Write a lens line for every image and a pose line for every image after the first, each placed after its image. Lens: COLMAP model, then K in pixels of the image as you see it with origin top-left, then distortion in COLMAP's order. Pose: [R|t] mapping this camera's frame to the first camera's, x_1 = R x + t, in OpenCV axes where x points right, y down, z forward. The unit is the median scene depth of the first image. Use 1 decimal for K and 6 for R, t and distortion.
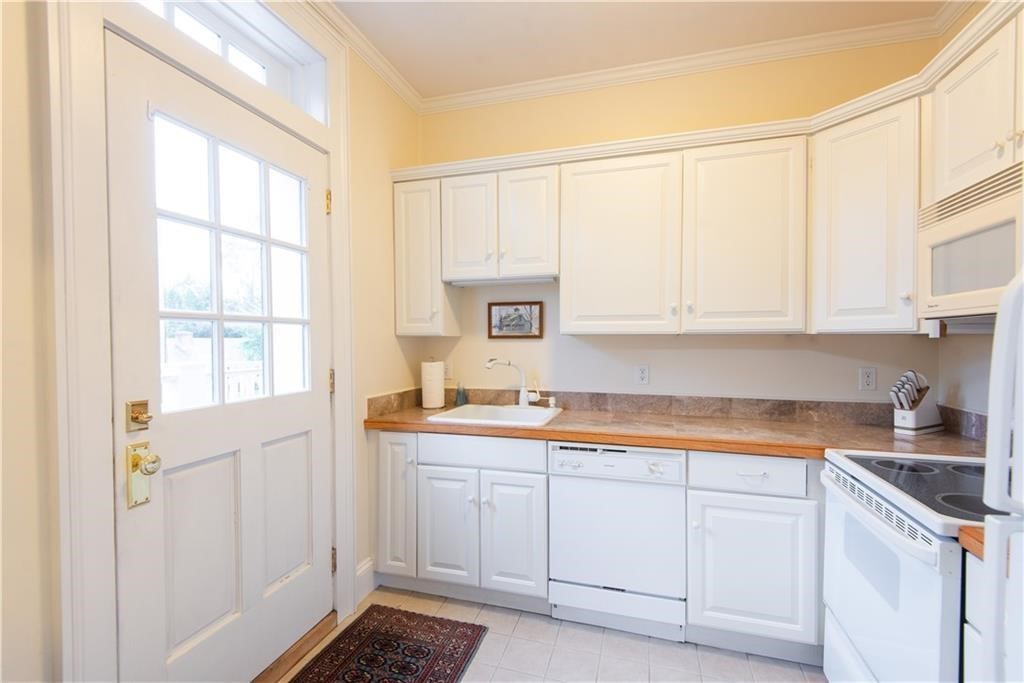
lens RADIAL K [[470.4, 0, 511.5], [0, 470.4, 368.4], [0, 0, 1]] dist [0.028508, -0.019714]
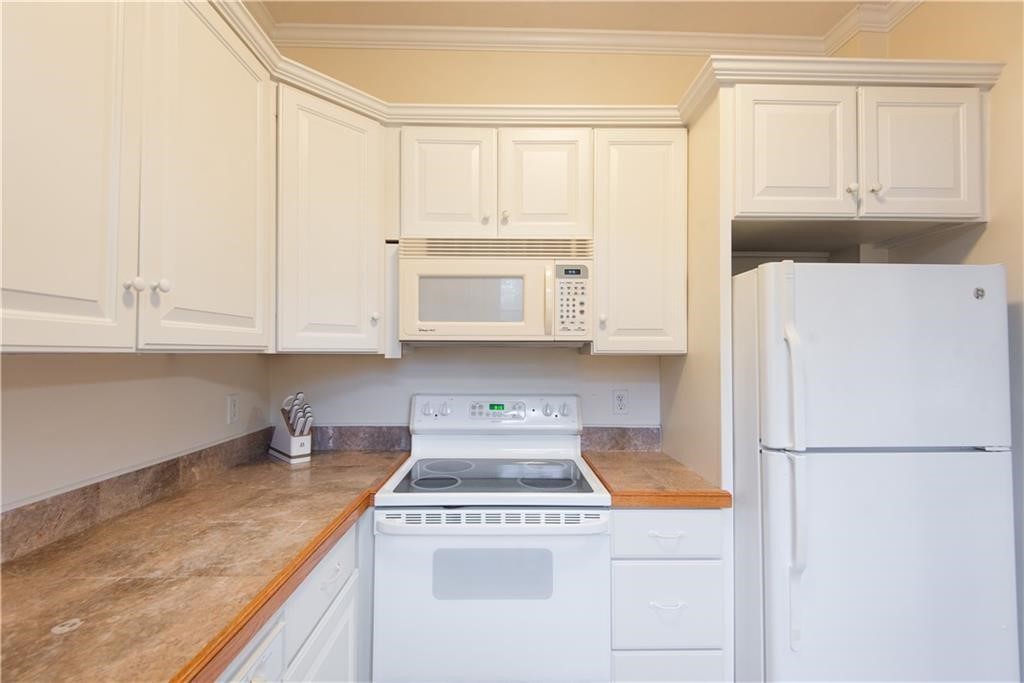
lens RADIAL K [[456.7, 0, 511.4], [0, 456.7, 349.5], [0, 0, 1]] dist [0.029371, -0.016581]
pose [[-0.309292, 0.004294, 0.950957, -0.119775], [0.053153, 0.998505, 0.012779, -0.057895], [-0.949481, 0.054498, -0.309057, 0.741165]]
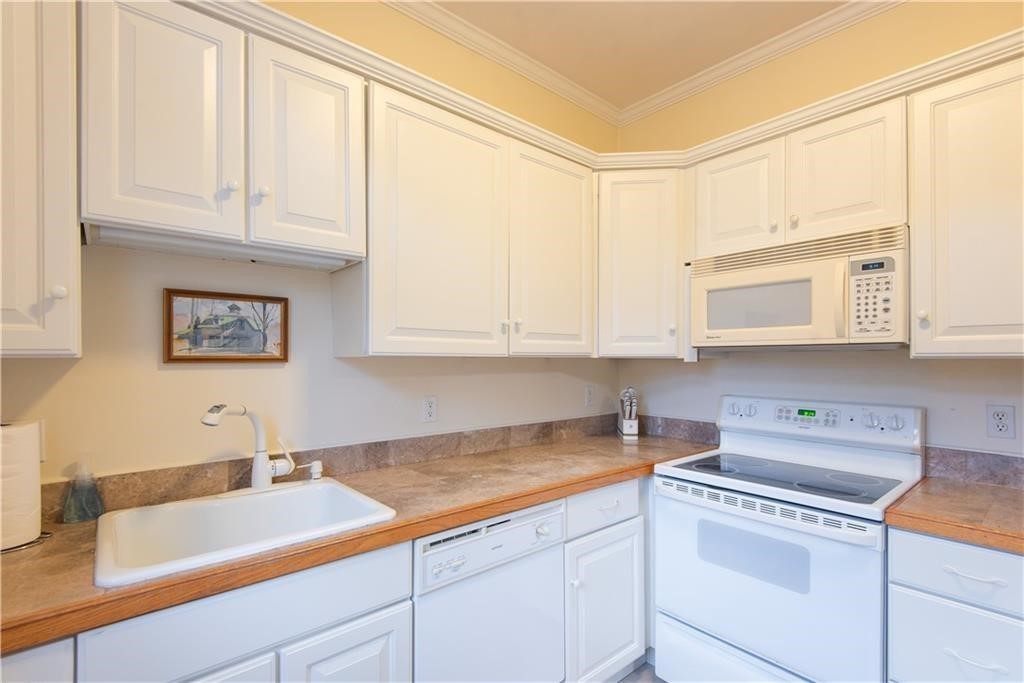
lens RADIAL K [[470.4, 0, 511.5], [0, 470.4, 368.4], [0, 0, 1]] dist [0.028508, -0.019714]
pose [[0.534855, -0.017490, 0.844763, -0.305369], [0.049718, 0.998705, -0.010801, -0.039822], [-0.843480, 0.047777, 0.535032, 0.506865]]
